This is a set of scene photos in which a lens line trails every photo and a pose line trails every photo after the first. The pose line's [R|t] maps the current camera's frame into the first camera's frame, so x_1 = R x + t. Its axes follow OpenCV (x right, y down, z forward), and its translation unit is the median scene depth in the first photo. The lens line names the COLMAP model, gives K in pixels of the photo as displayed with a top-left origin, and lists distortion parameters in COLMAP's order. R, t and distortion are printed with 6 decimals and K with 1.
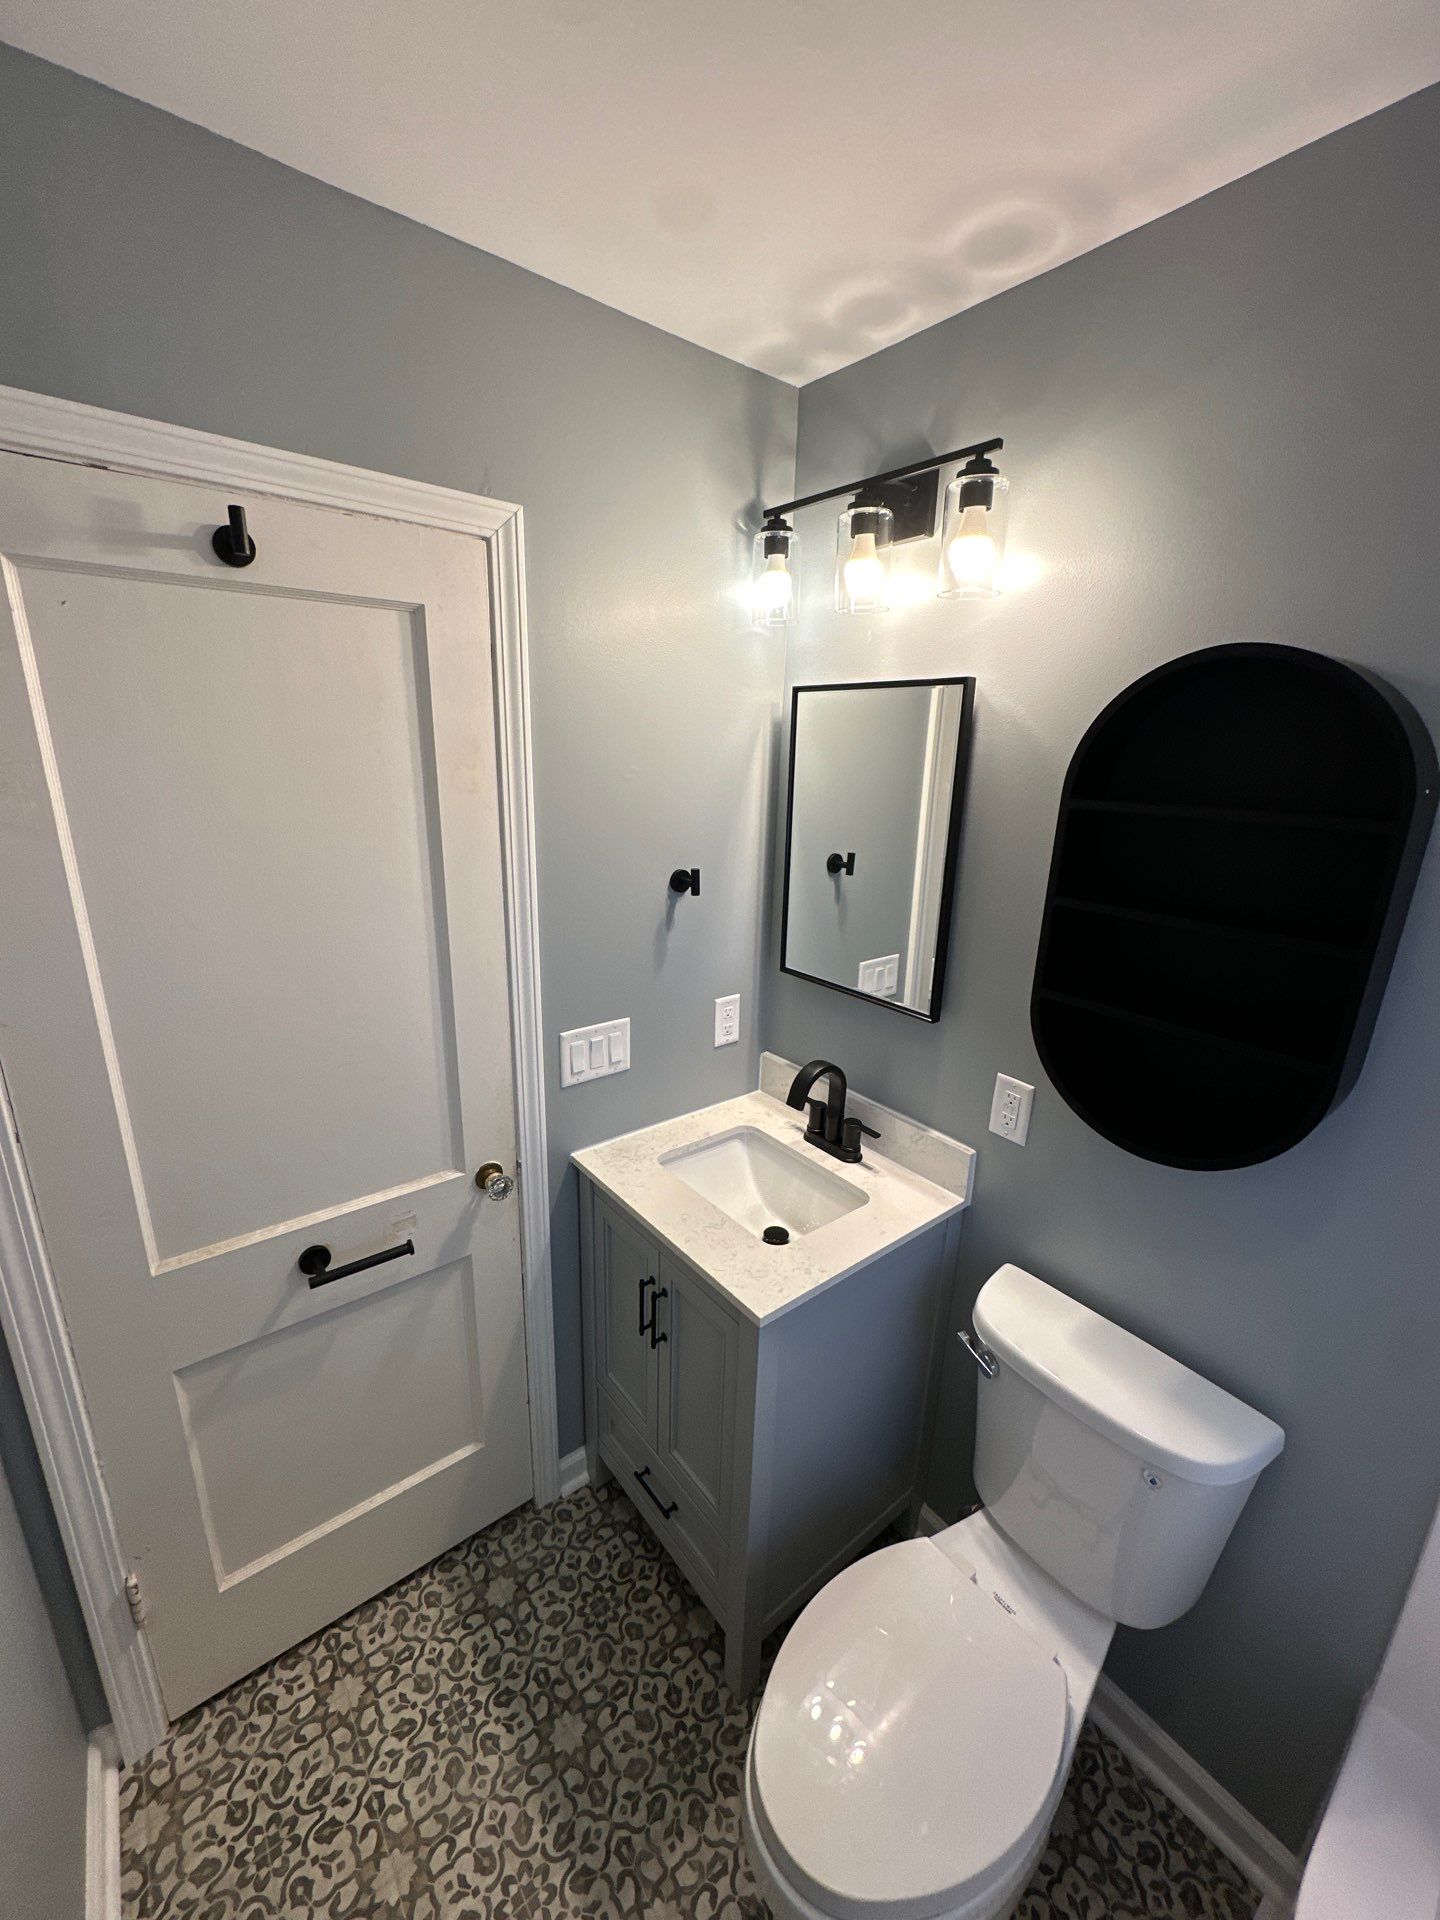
lens RADIAL K [[763.4, 0, 715.7], [0, 763.4, 957.6], [0, 0, 1]] dist [-0.003919, 0.000515]
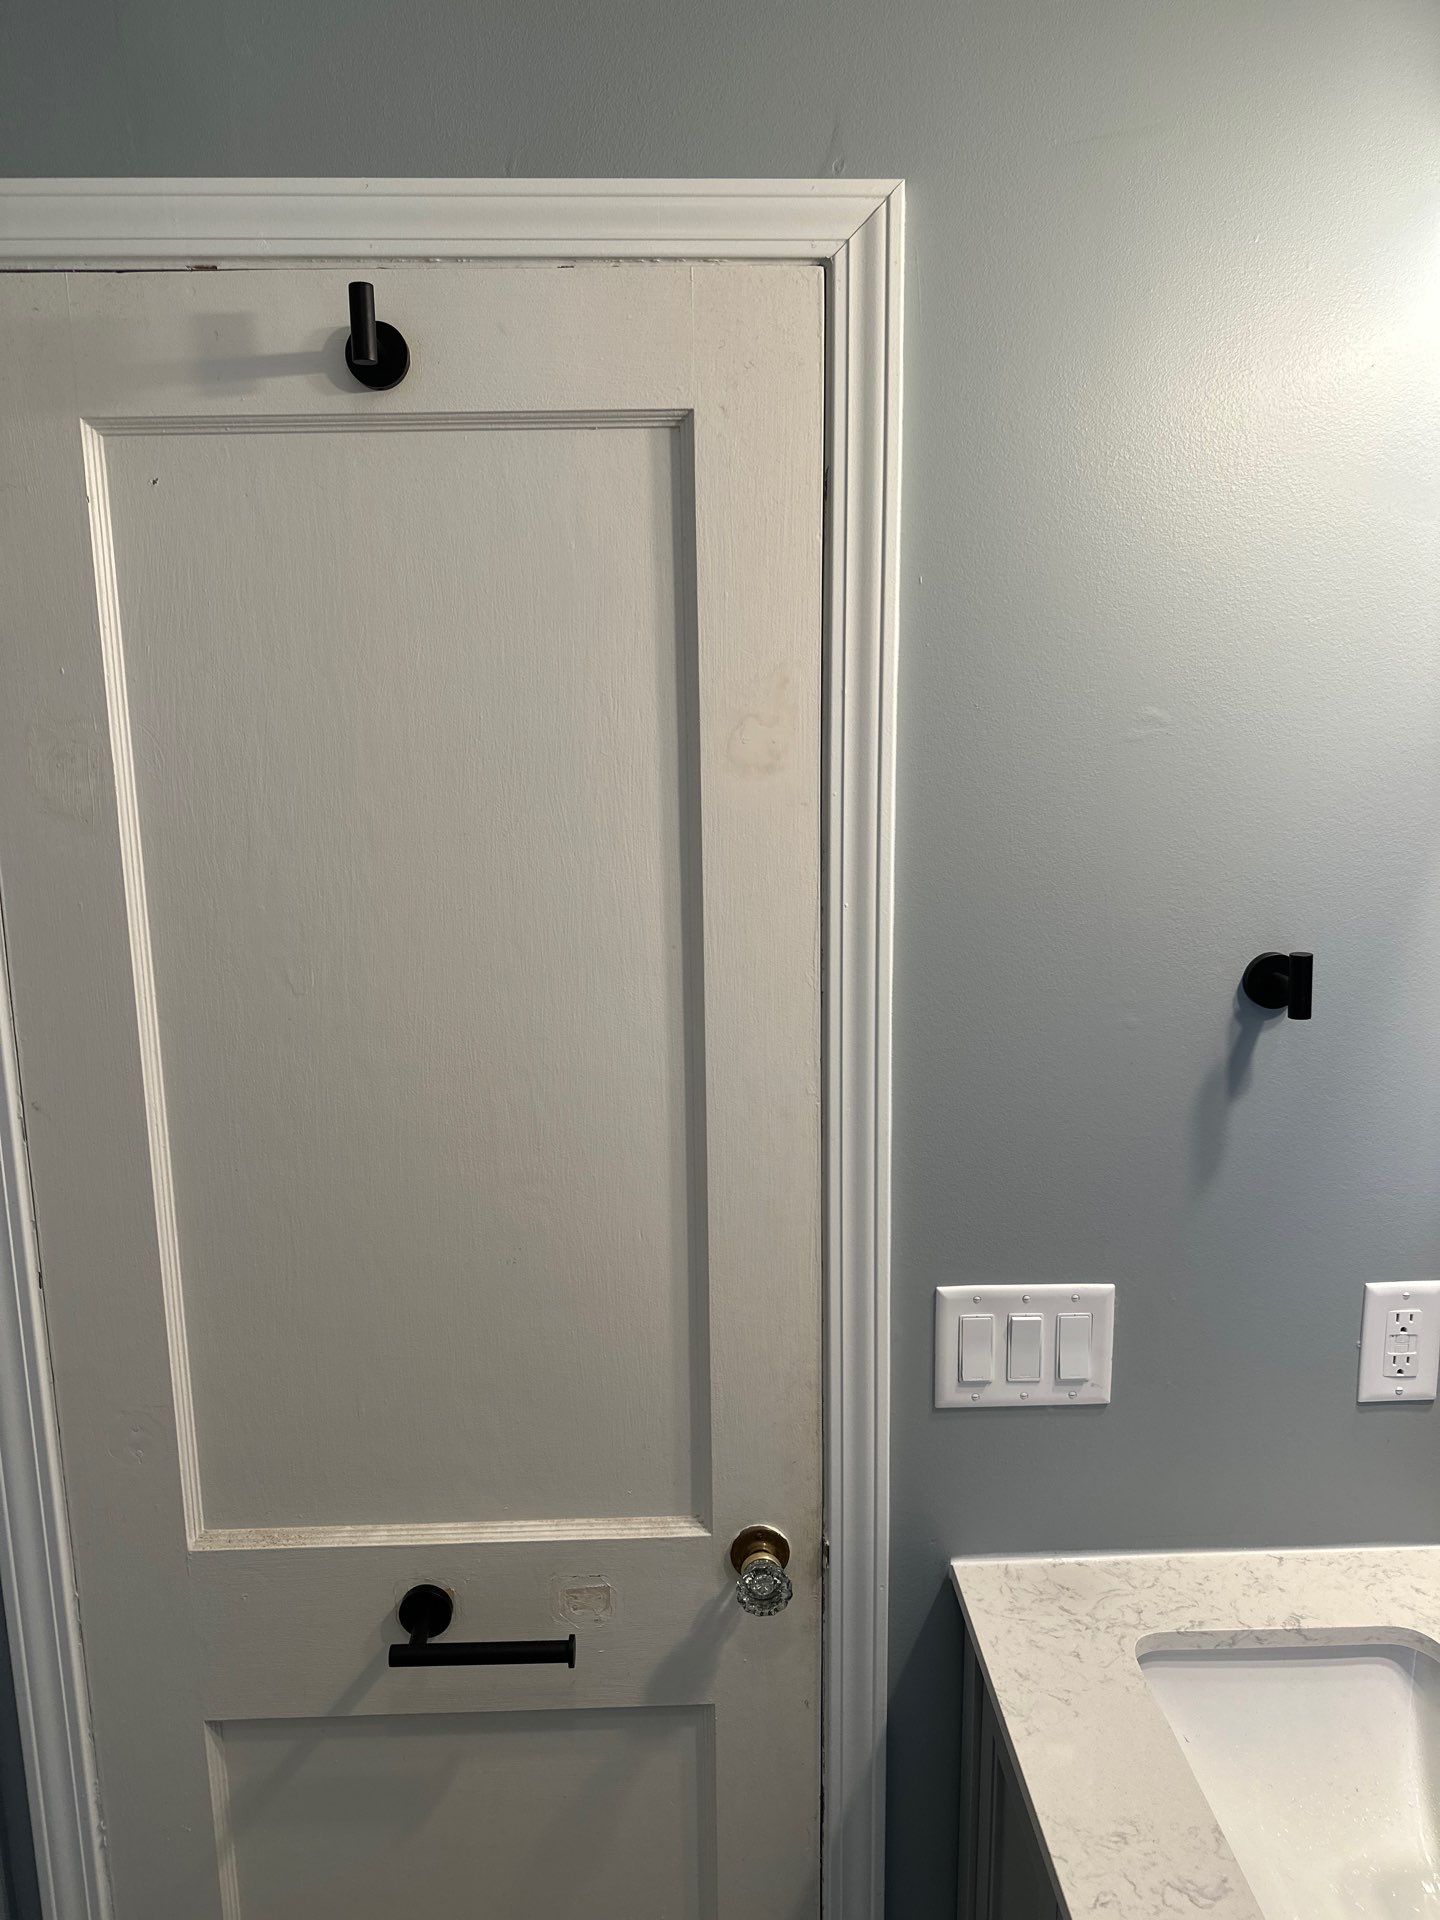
lens RADIAL K [[1346.6, 0, 714.4], [0, 1346.6, 958.5], [0, 0, 1]] dist [0.035298, -0.047905]
pose [[0.799545, 0.072104, -0.596262, 0.160676], [-0.128996, 0.990215, -0.053232, -0.036749], [0.586590, 0.119477, 0.801023, 0.248393]]
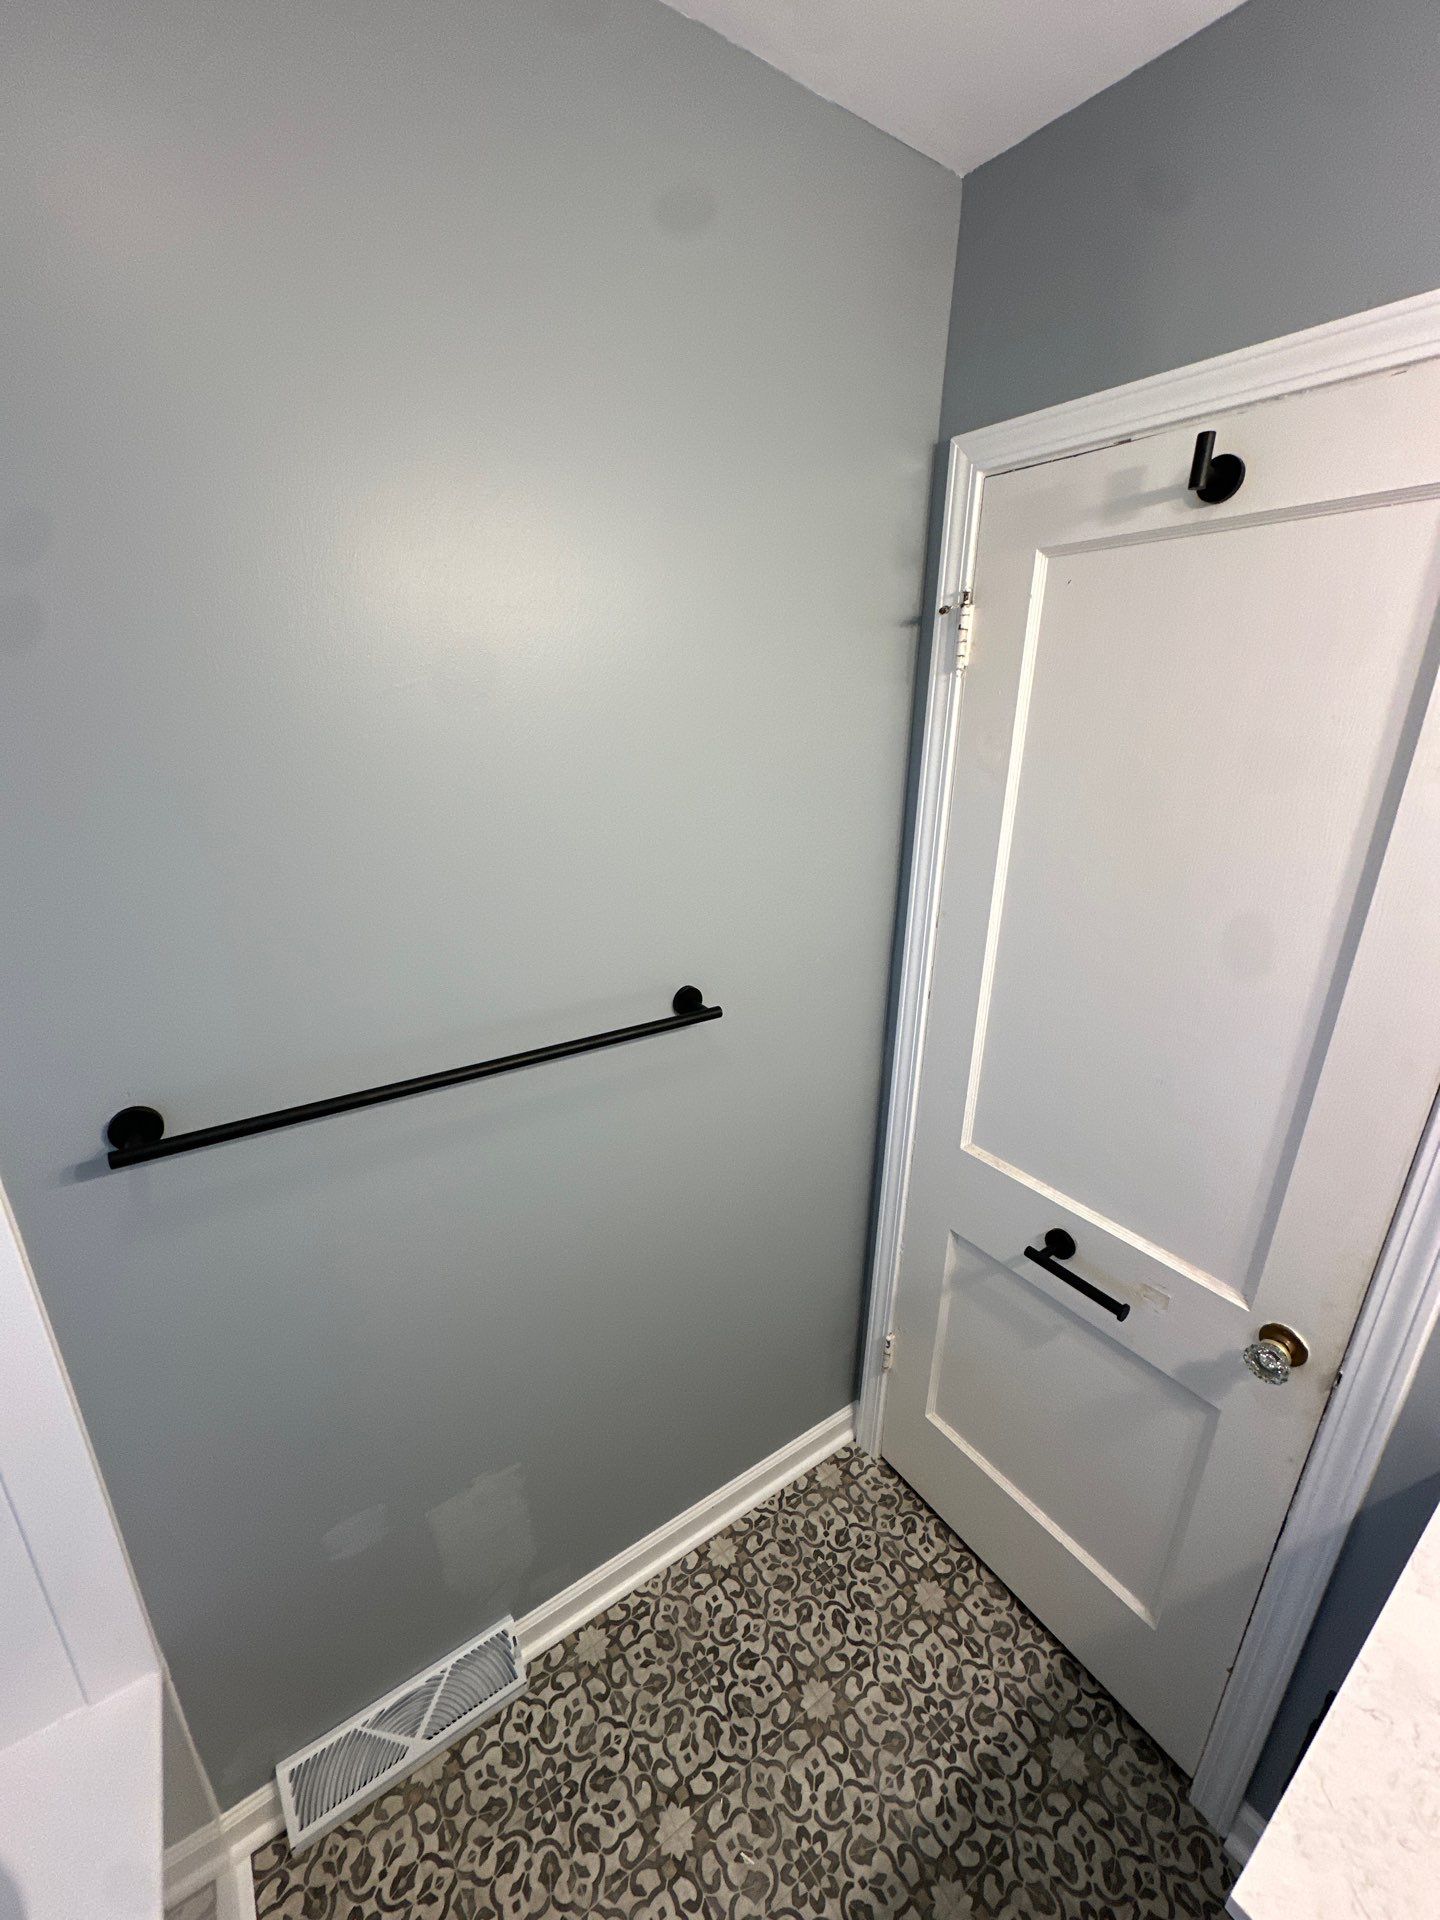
lens RADIAL K [[763.4, 0, 717.9], [0, 763.4, 957.6], [0, 0, 1]] dist [-0.003919, 0.000515]
pose [[-0.057373, 0.294453, -0.953942, 0.275733], [-0.285323, 0.910827, 0.298305, -0.087490], [0.956713, 0.289297, 0.031758, 0.387346]]
